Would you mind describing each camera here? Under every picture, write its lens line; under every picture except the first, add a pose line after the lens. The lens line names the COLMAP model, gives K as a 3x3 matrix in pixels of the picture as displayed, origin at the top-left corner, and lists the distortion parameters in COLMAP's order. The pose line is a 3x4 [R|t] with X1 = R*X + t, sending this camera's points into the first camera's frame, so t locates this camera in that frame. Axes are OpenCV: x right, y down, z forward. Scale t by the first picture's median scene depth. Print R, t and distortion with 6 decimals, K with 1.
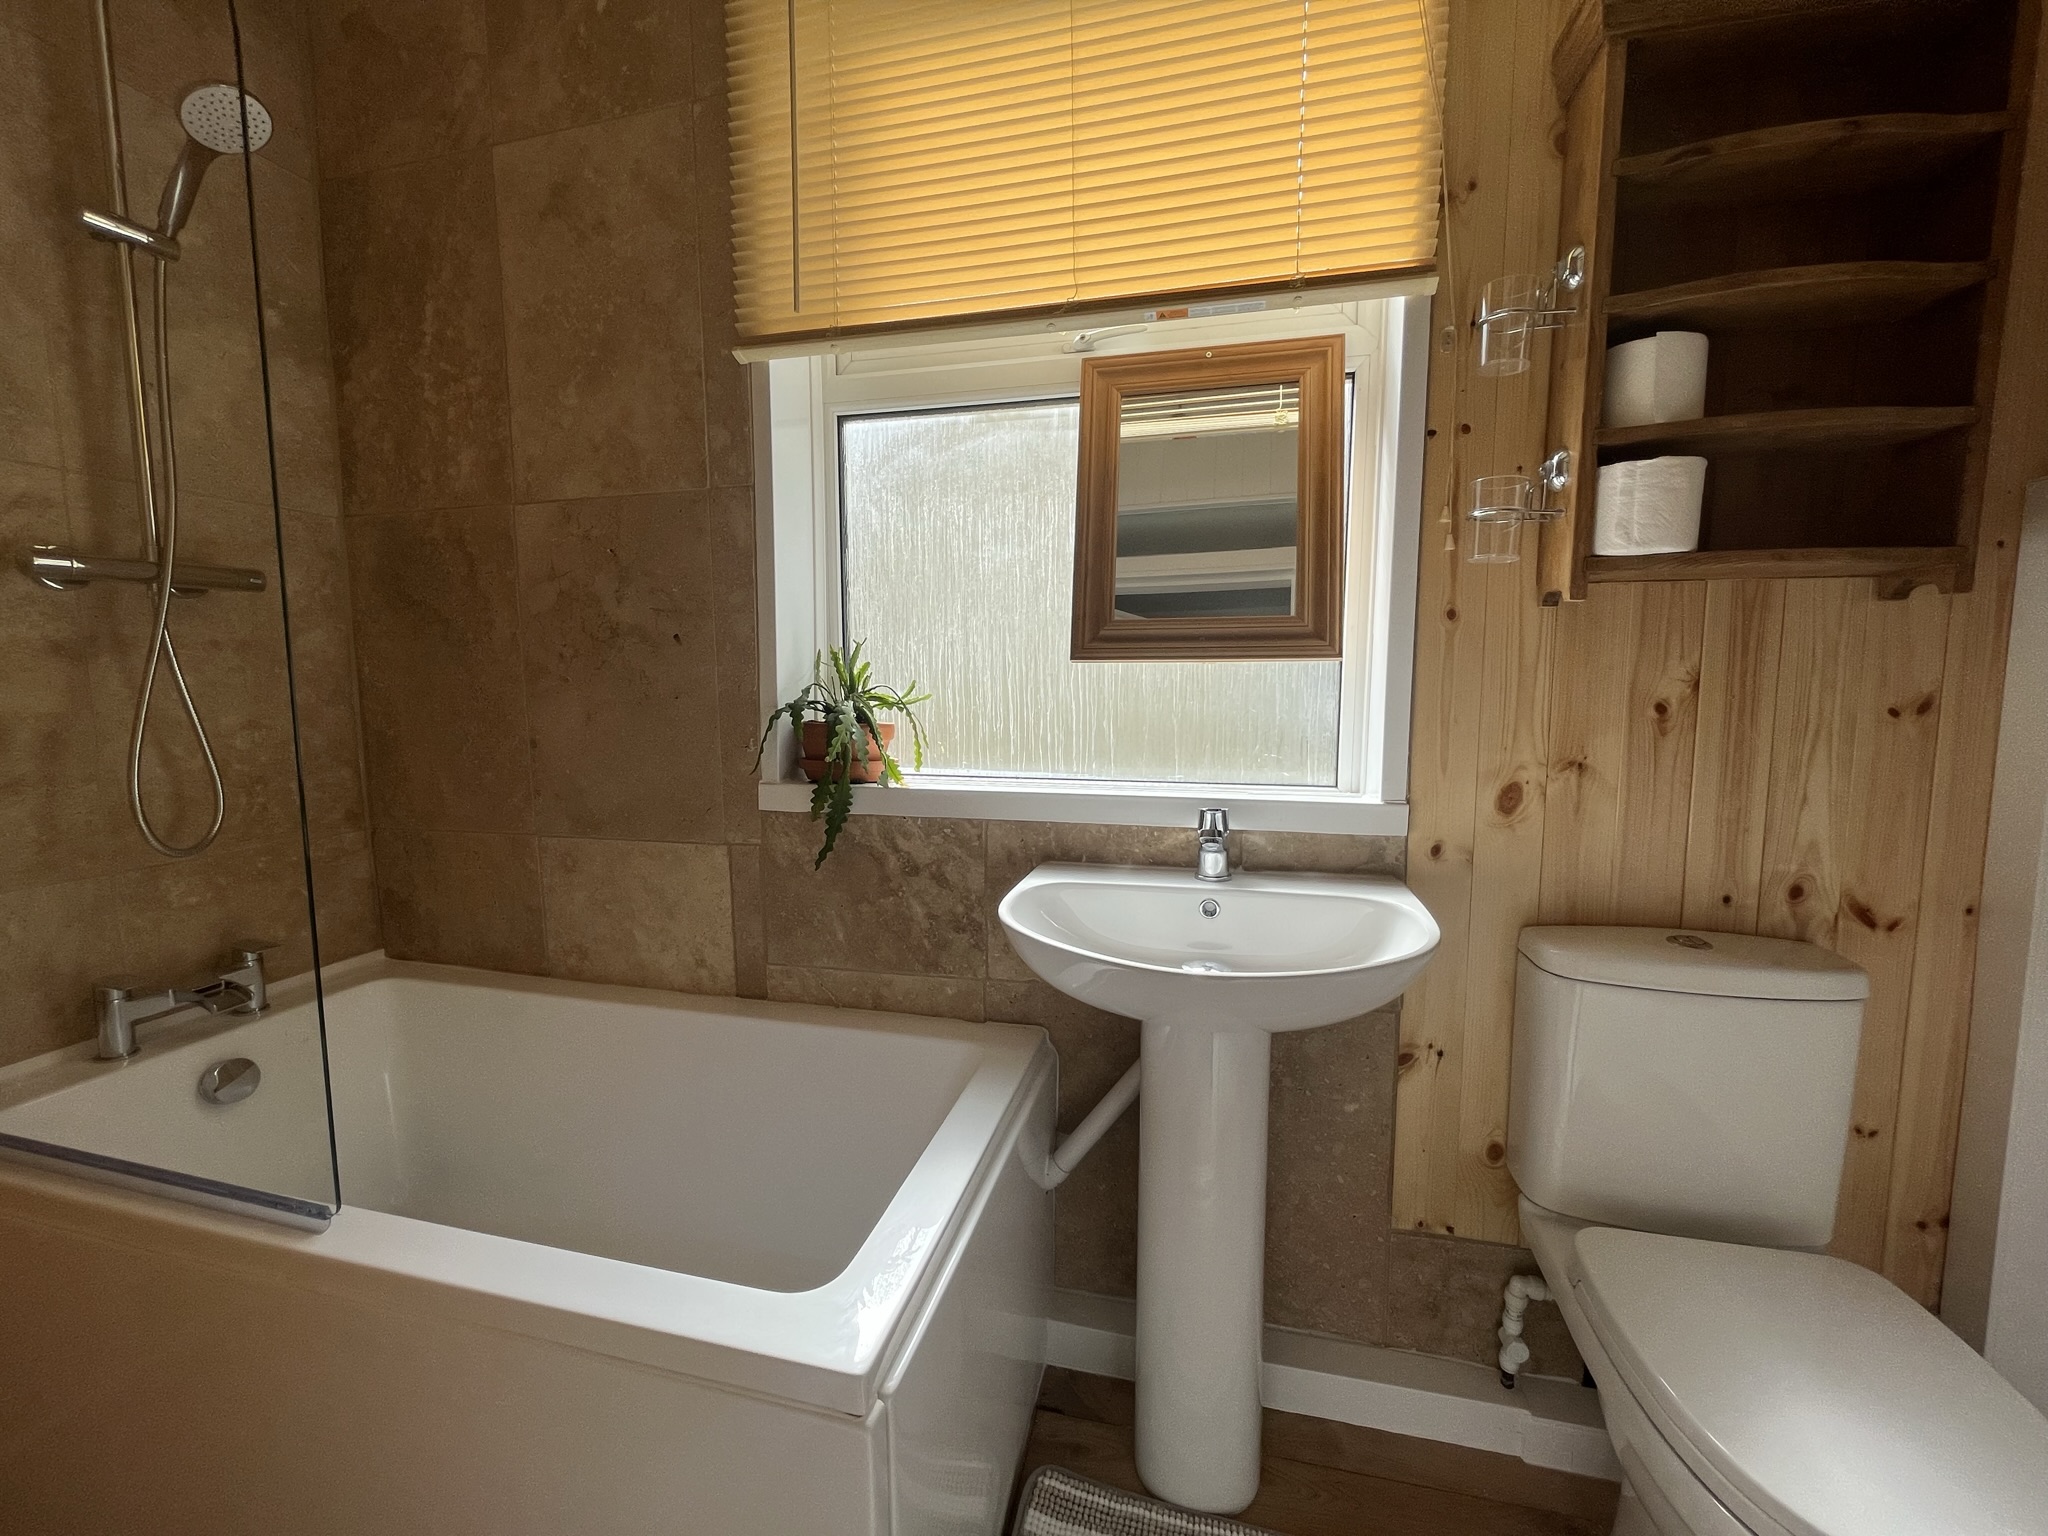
lens RADIAL K [[826.1, 0, 1025.0], [0, 826.1, 765.8], [0, 0, 1]] dist [-0.004924, 0.000442]
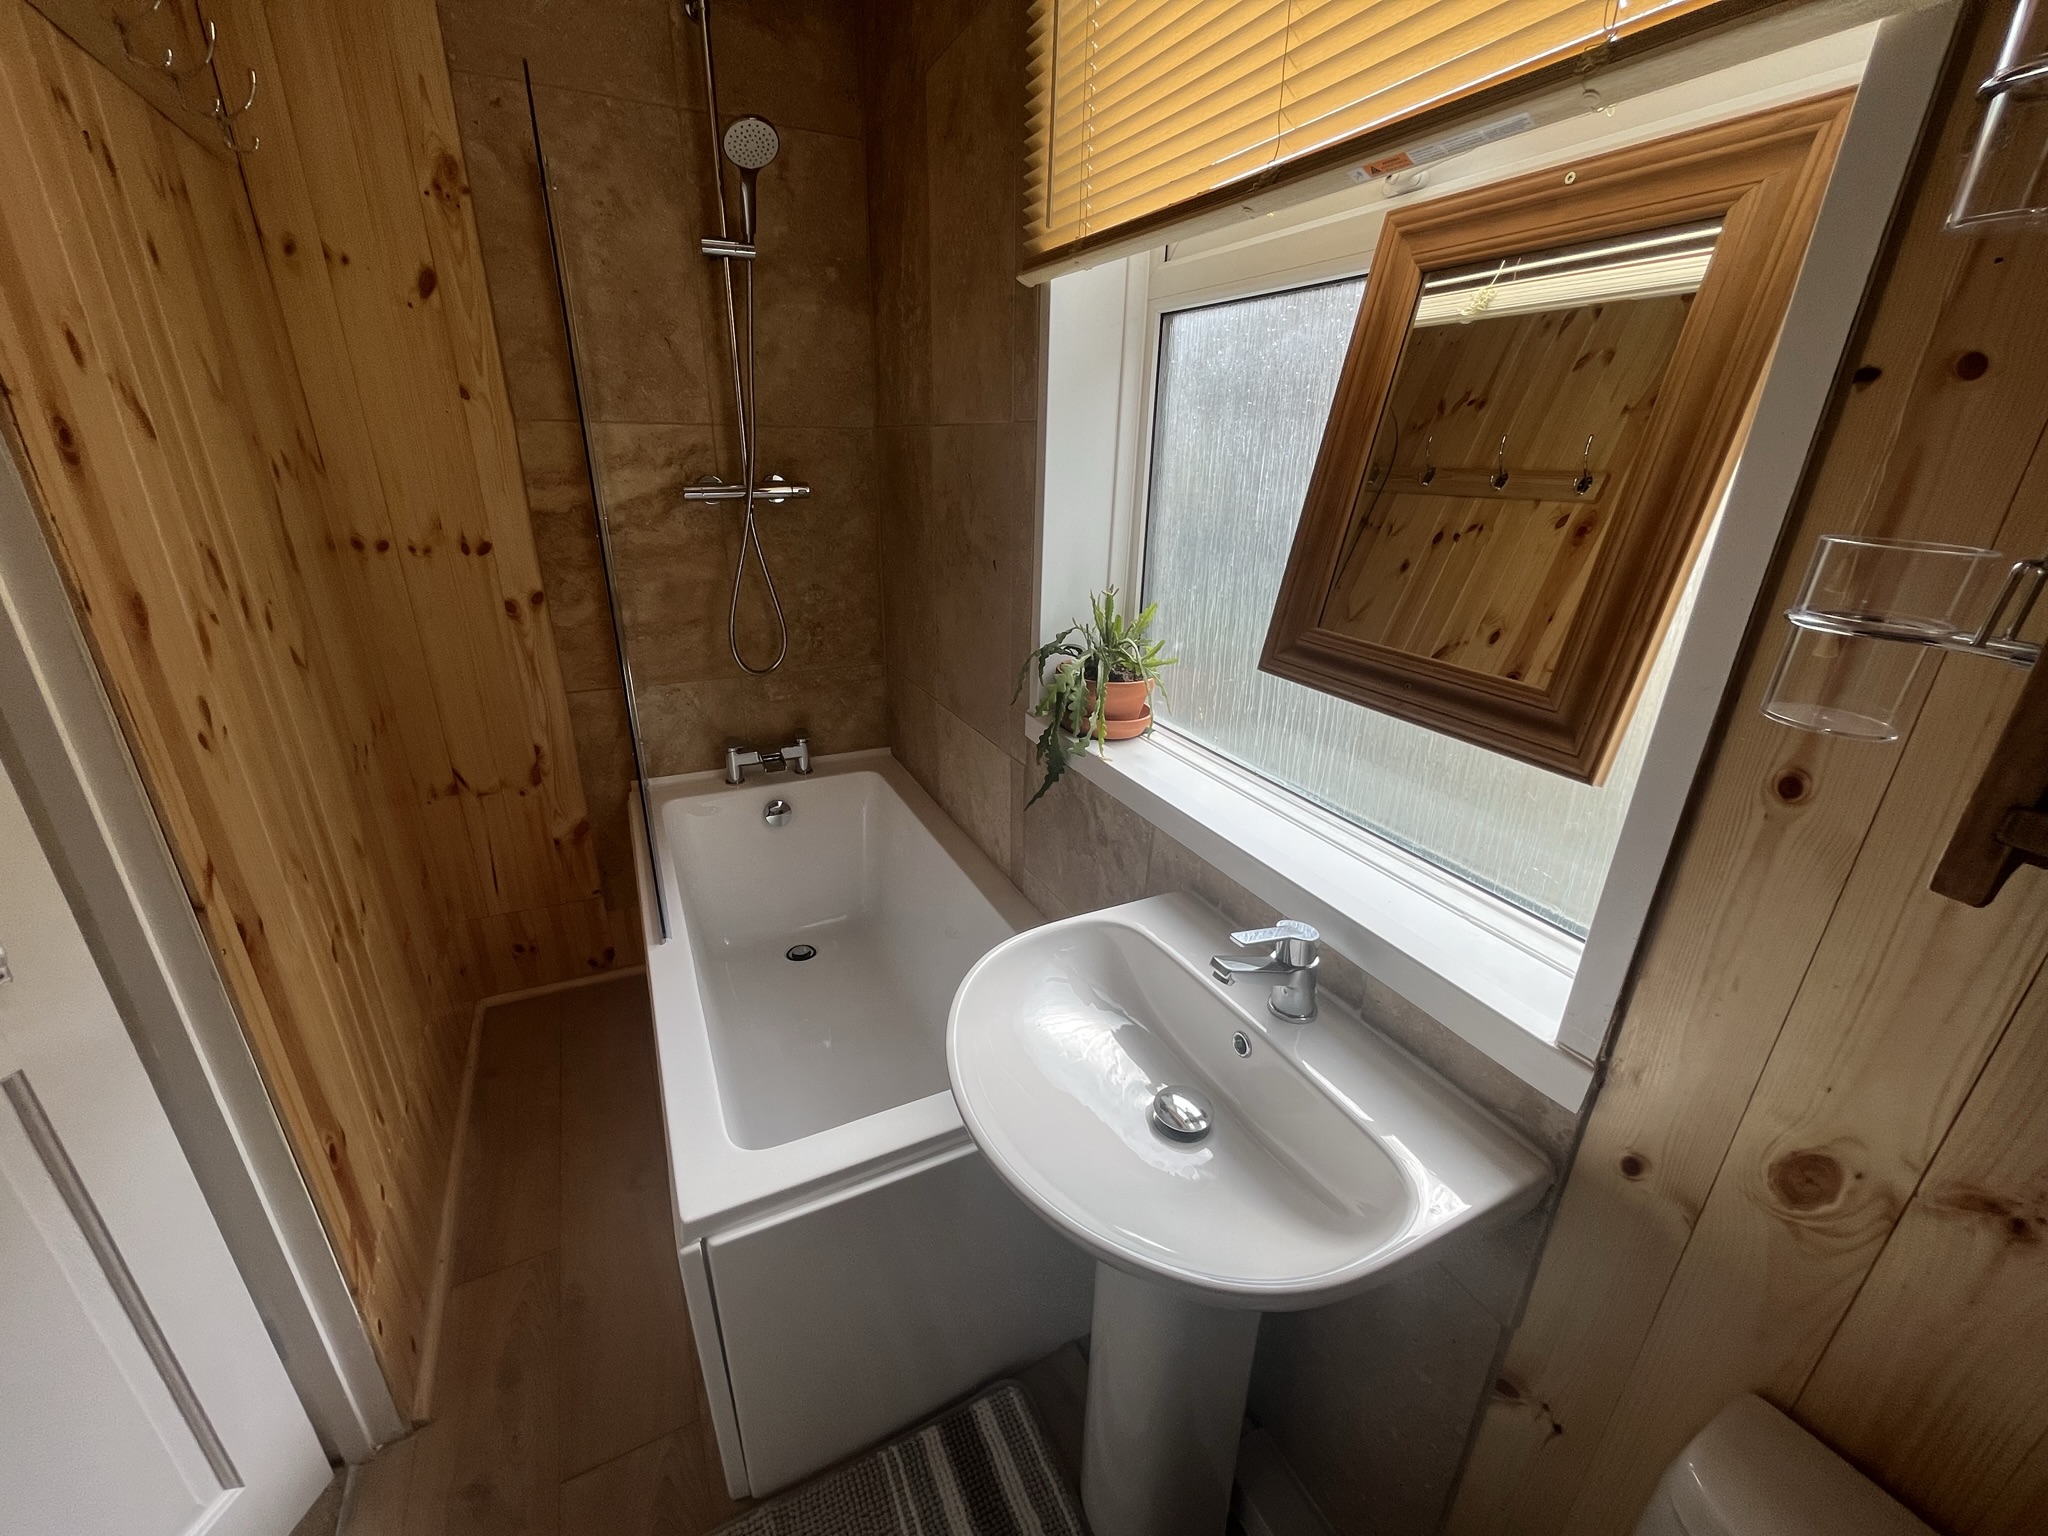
lens RADIAL K [[826.1, 0, 1025.0], [0, 826.1, 765.8], [0, 0, 1]] dist [-0.004924, 0.000442]
pose [[0.644906, 0.293611, -0.705613, 0.495547], [-0.100537, 0.947828, 0.302512, -0.257950], [0.757621, -0.124151, 0.640779, 0.326207]]
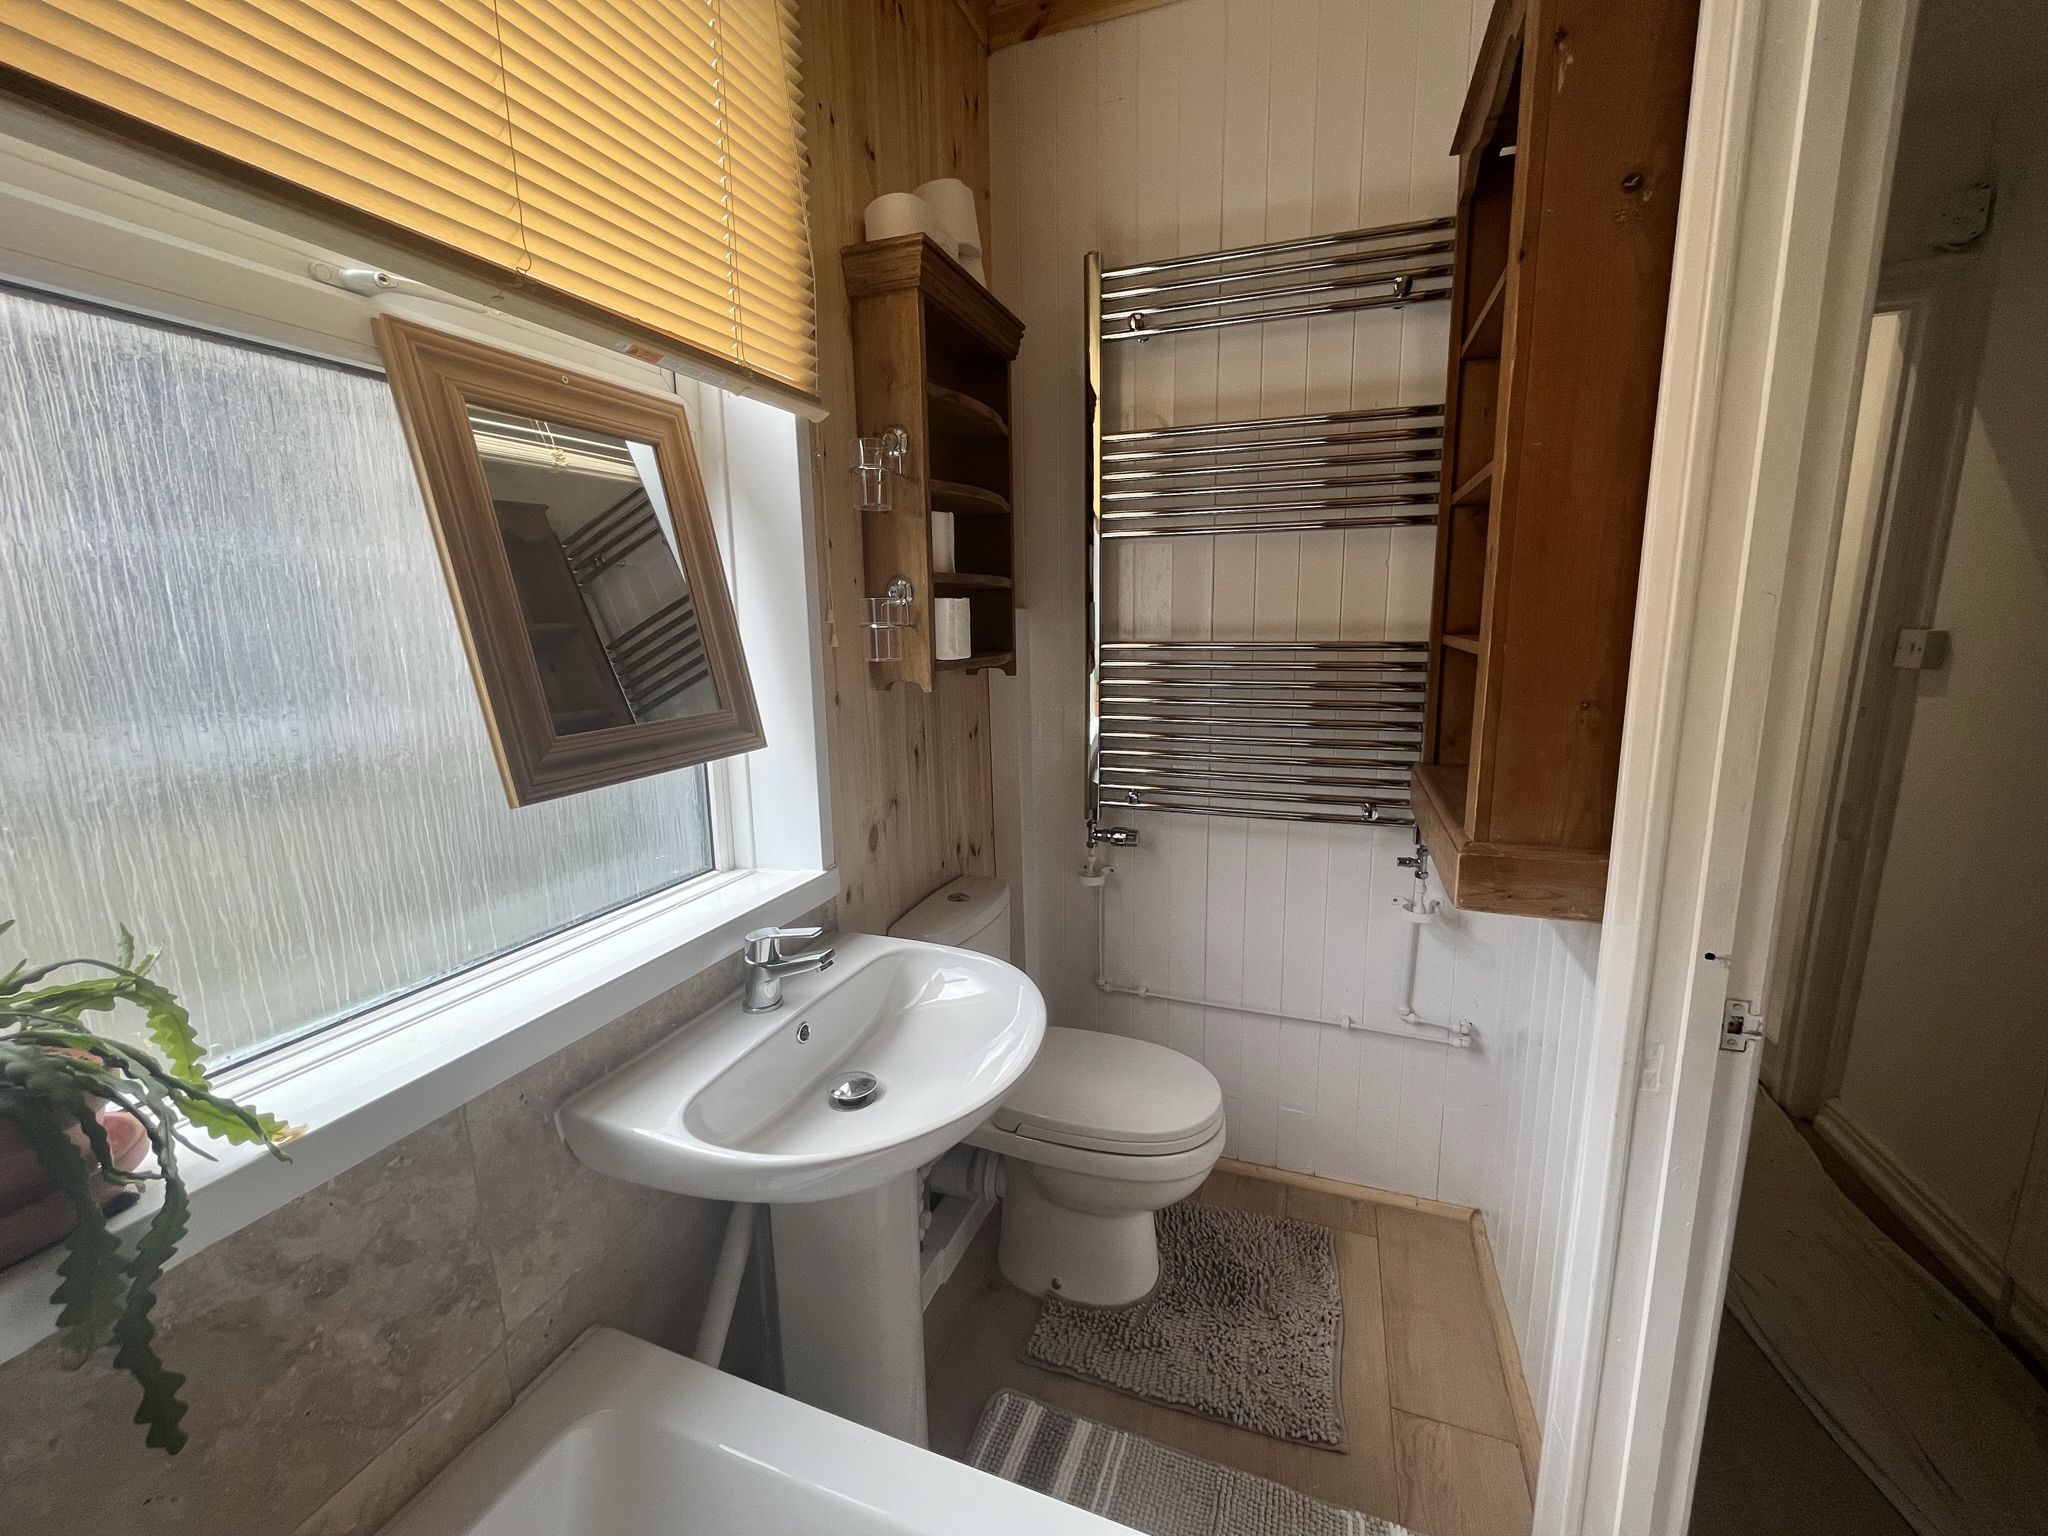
lens RADIAL K [[826.1, 0, 1025.0], [0, 826.1, 765.8], [0, 0, 1]] dist [-0.004924, 0.000442]
pose [[0.125729, -0.178953, 0.975791, -0.541266], [0.120443, 0.979074, 0.164037, -0.222601], [-0.984726, 0.096903, 0.144652, 0.506773]]
